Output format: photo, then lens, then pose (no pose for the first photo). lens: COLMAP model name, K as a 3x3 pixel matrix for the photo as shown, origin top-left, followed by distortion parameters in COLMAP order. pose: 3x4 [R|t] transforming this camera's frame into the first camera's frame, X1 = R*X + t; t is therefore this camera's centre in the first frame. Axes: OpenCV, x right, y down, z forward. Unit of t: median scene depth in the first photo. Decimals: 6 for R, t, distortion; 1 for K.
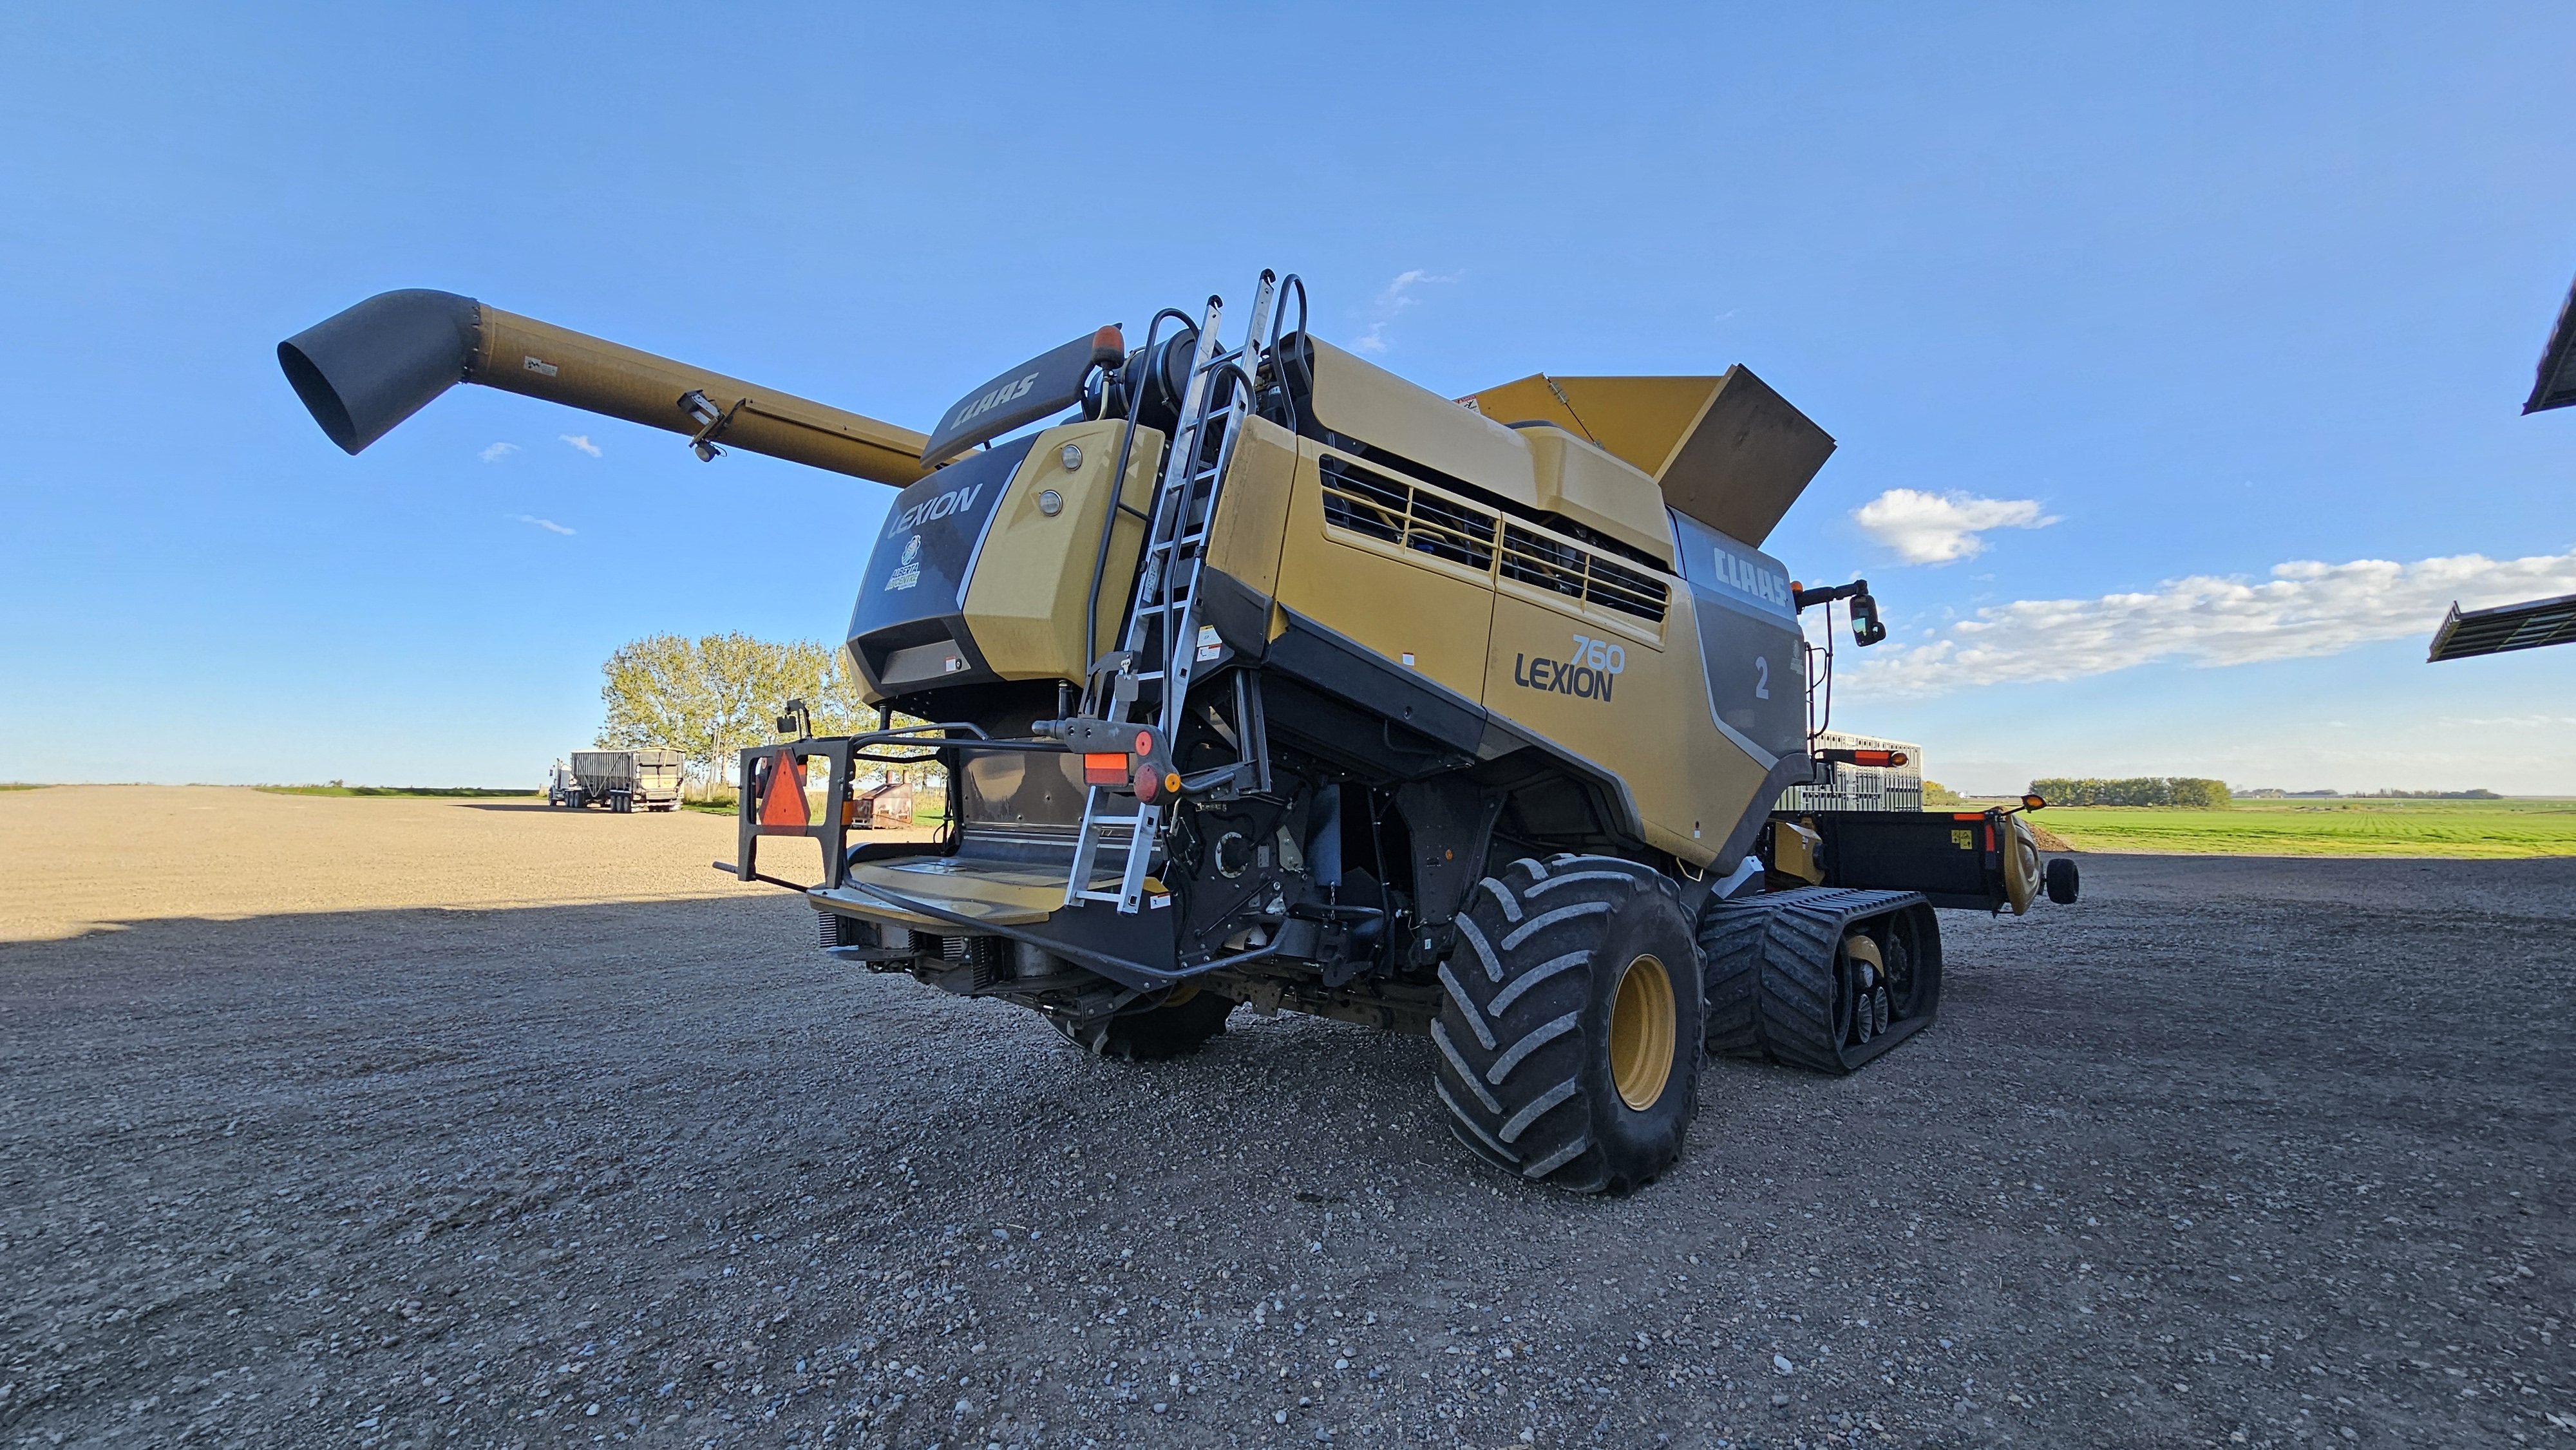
lens RADIAL K [[1055.1, 0, 1290.9], [0, 1055.1, 729.1], [0, 0, 1]] dist [-0.003057, 0.001652]
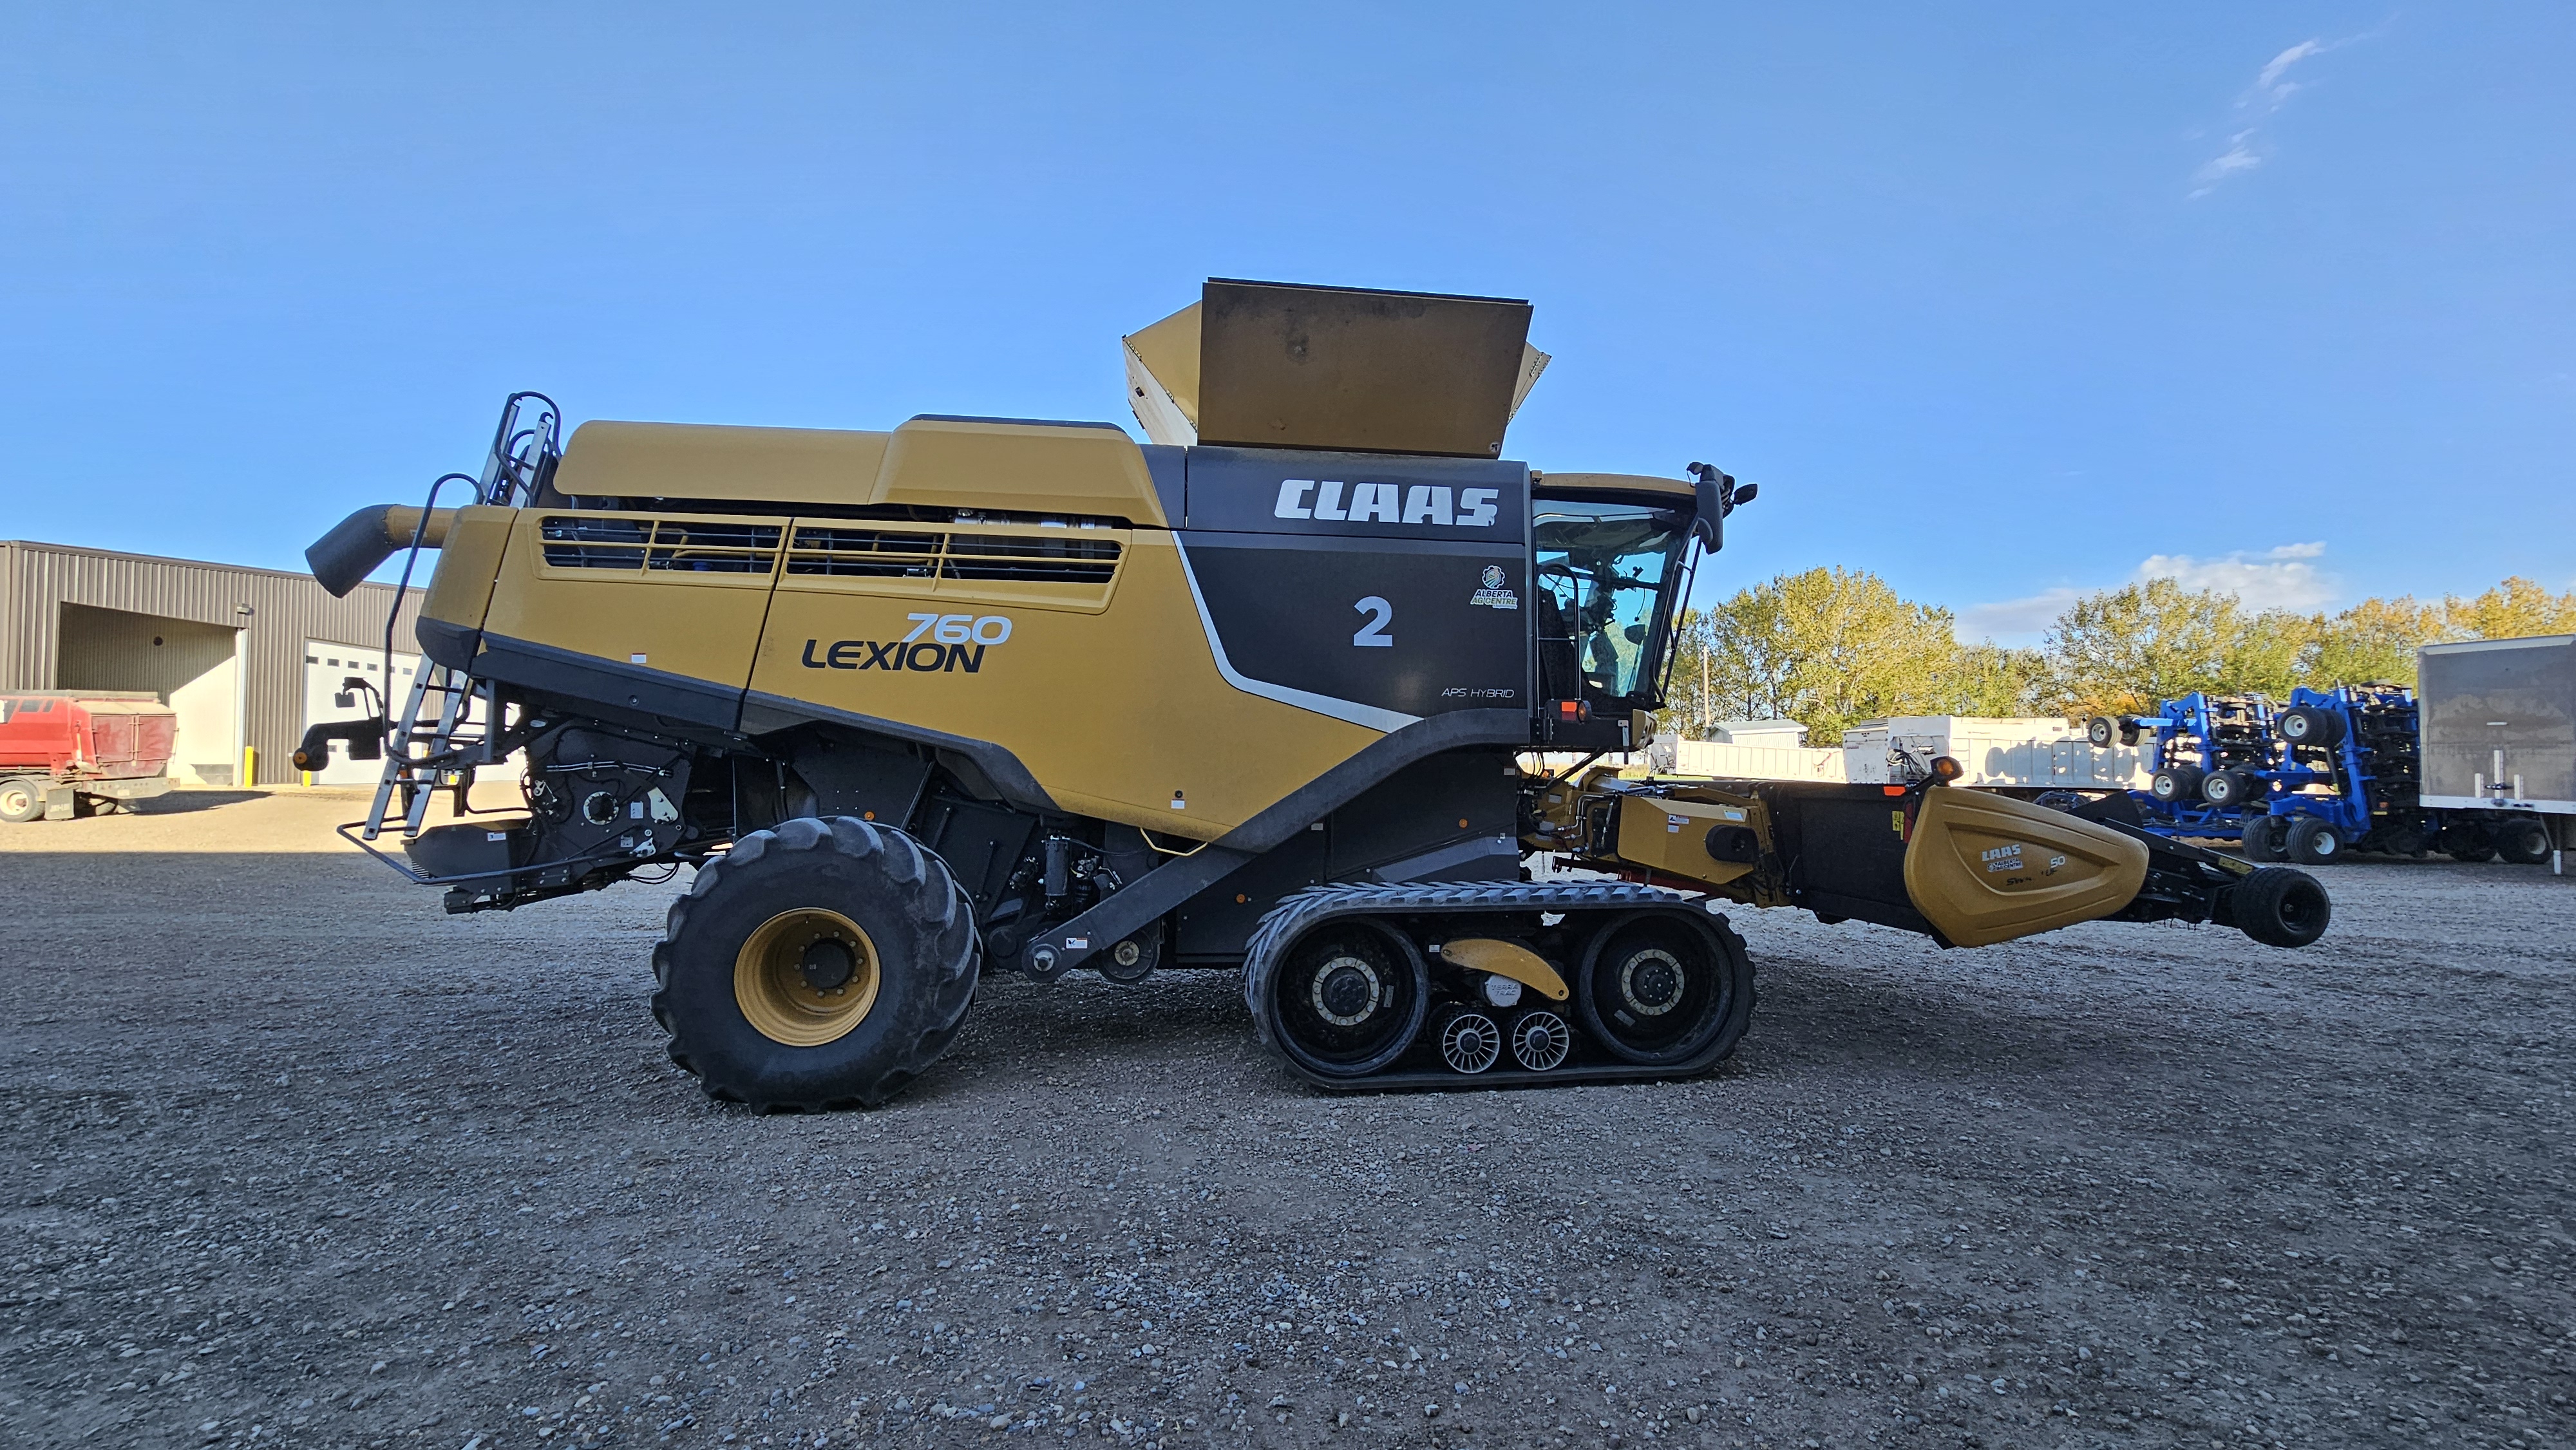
lens RADIAL K [[1050.5, 0, 1288.0], [0, 1050.5, 725.0], [0, 0, 1]] dist [-0.002886, 0.000044]
pose [[0.778362, -0.029451, -0.627125, 1.335949], [0.041919, 0.999108, 0.005108, 0.036879], [0.626415, -0.030264, 0.778902, 0.437055]]
